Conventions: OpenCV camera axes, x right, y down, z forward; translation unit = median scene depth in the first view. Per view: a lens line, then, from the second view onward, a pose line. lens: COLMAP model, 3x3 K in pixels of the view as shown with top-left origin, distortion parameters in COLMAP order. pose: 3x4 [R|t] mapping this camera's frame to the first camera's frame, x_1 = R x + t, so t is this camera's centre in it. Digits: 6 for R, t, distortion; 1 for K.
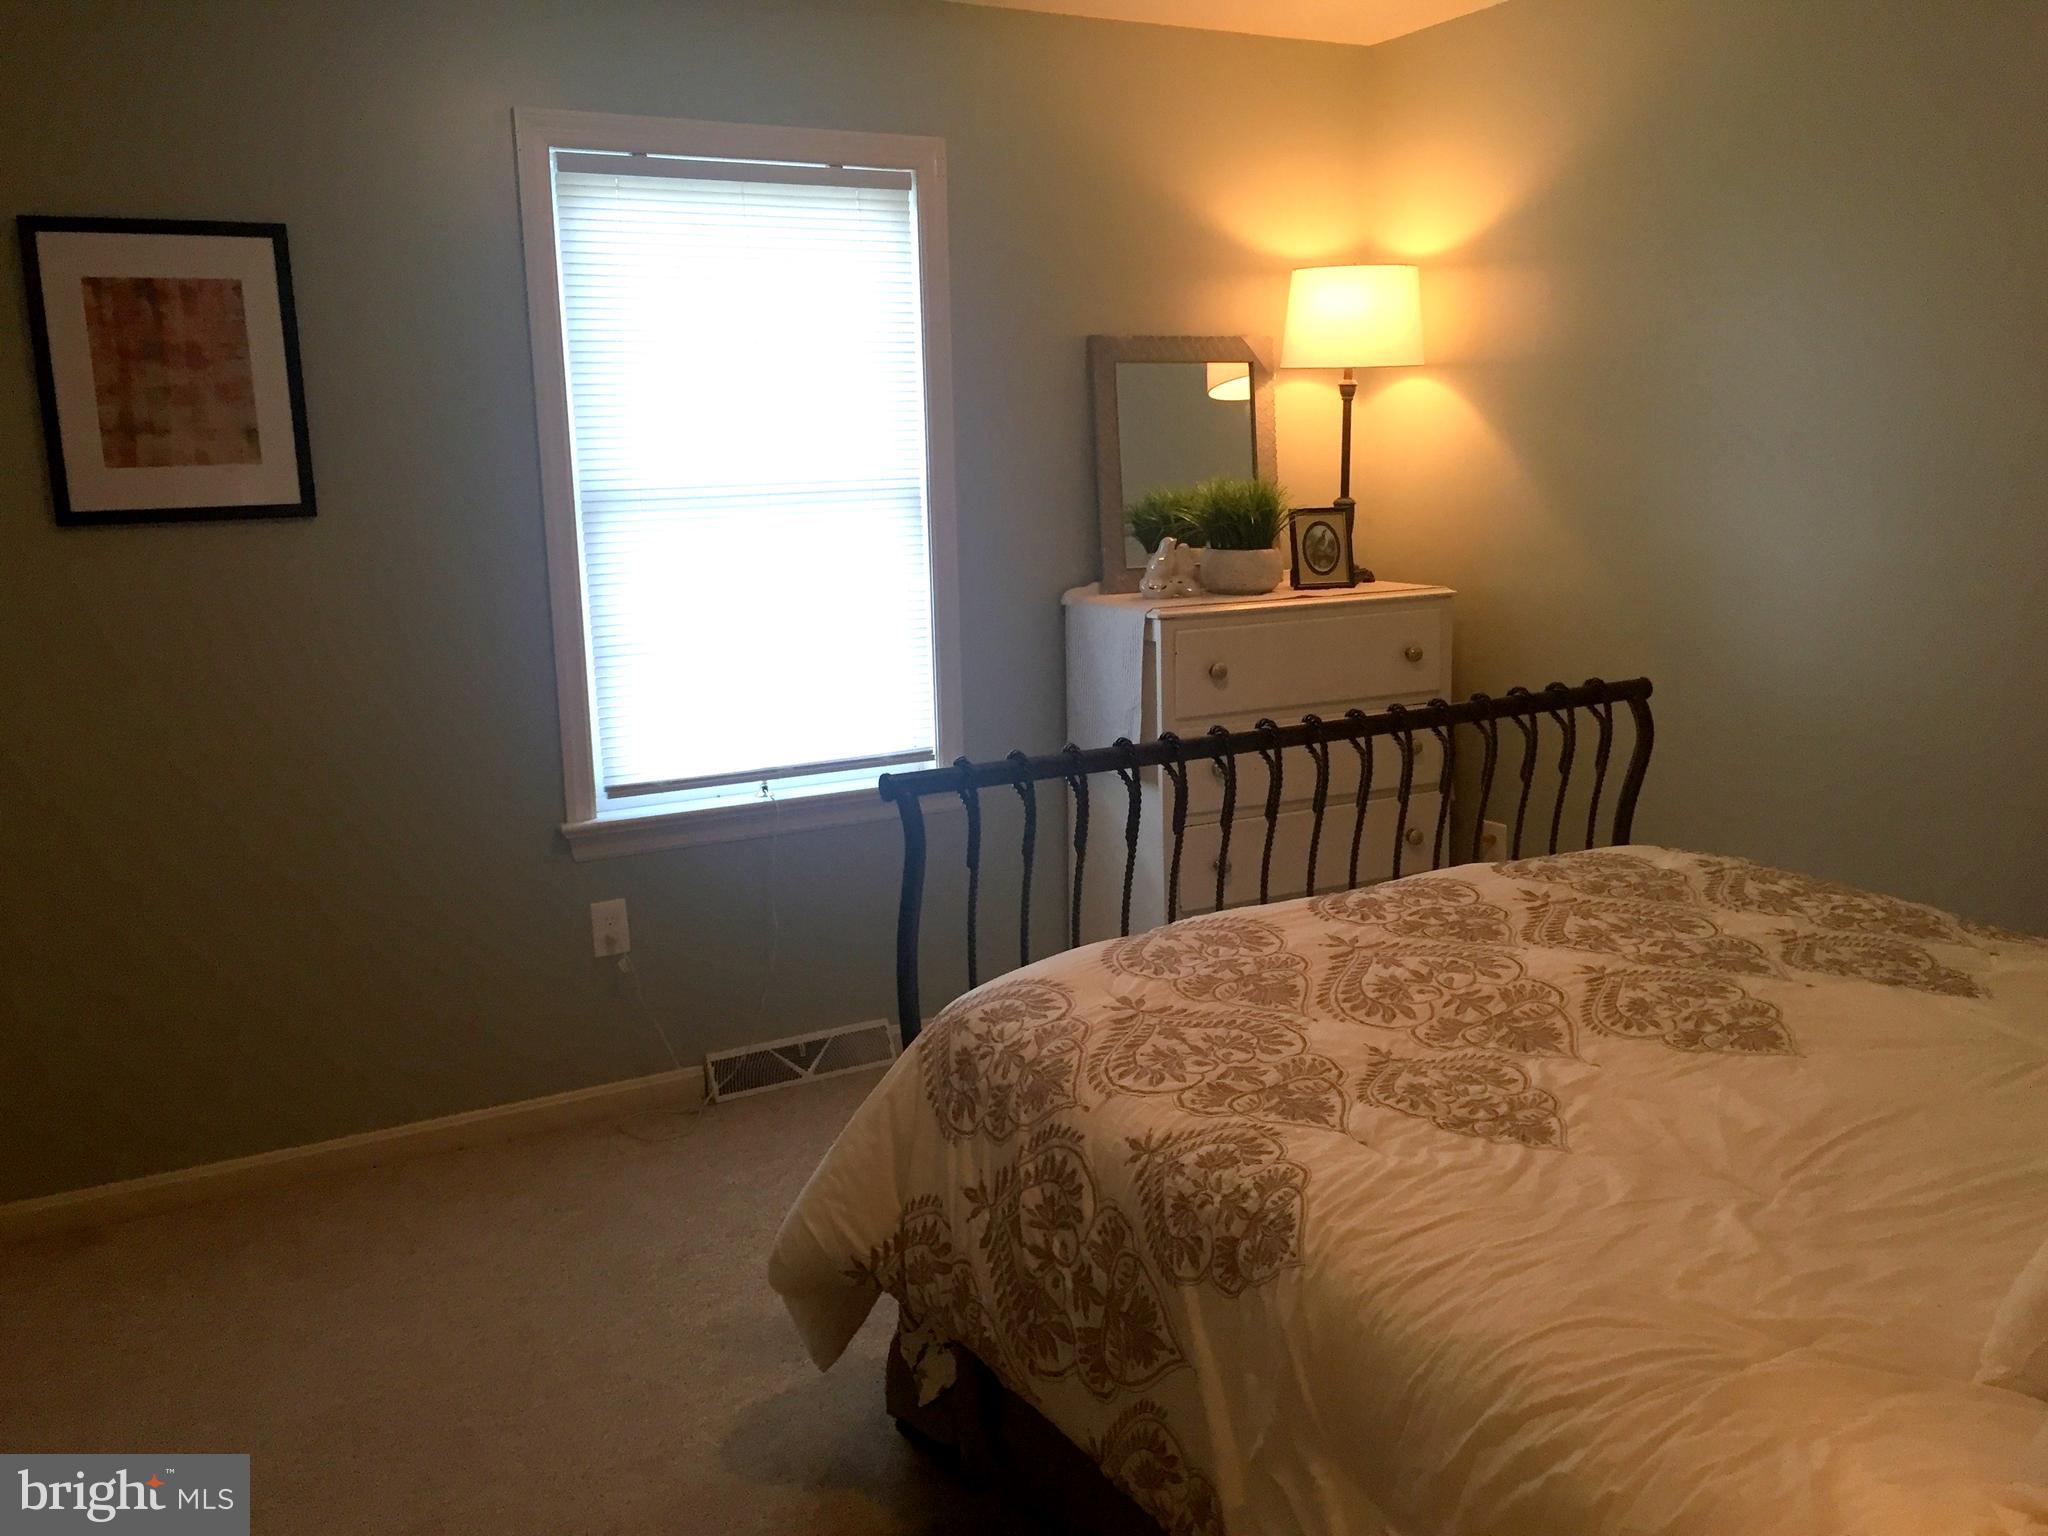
lens RADIAL K [[1729.6, 0, 1024.0], [0, 1729.6, 768.0], [0, 0, 1]] dist [0.092483, -0.104067]
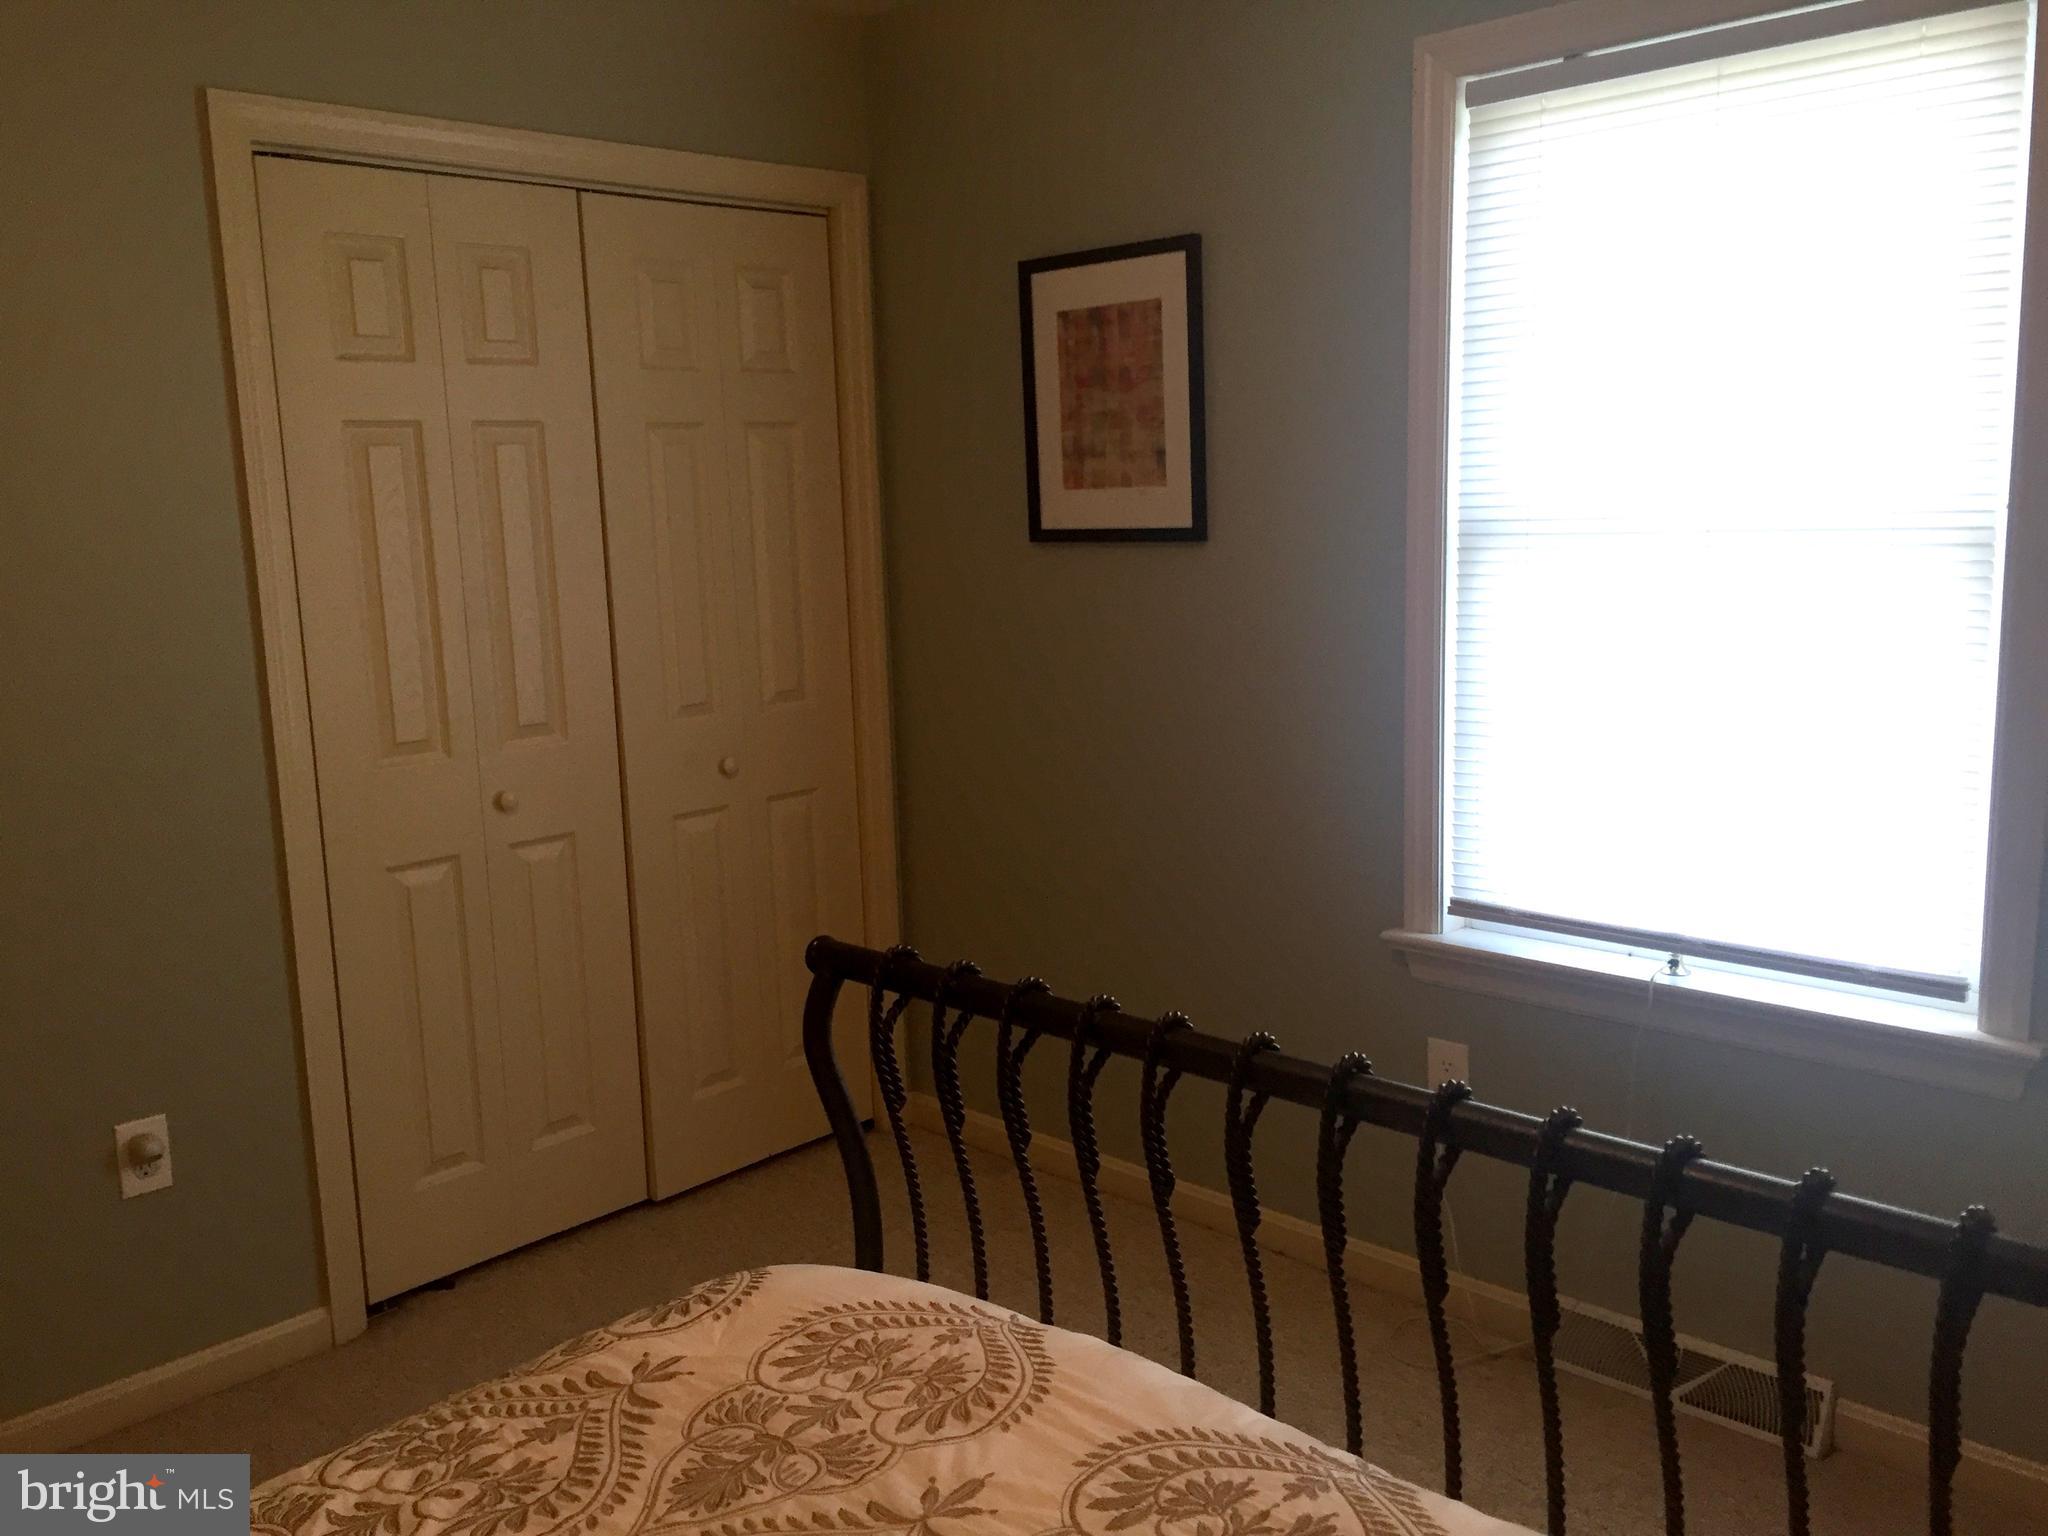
lens RADIAL K [[1729.6, 0, 1024.0], [0, 1729.6, 768.0], [0, 0, 1]] dist [0.092483, -0.104067]
pose [[0.294472, 0.173436, -0.939790, 0.486189], [-0.155348, 0.979001, 0.131996, -0.137026], [0.942949, 0.107126, 0.315232, 0.648343]]
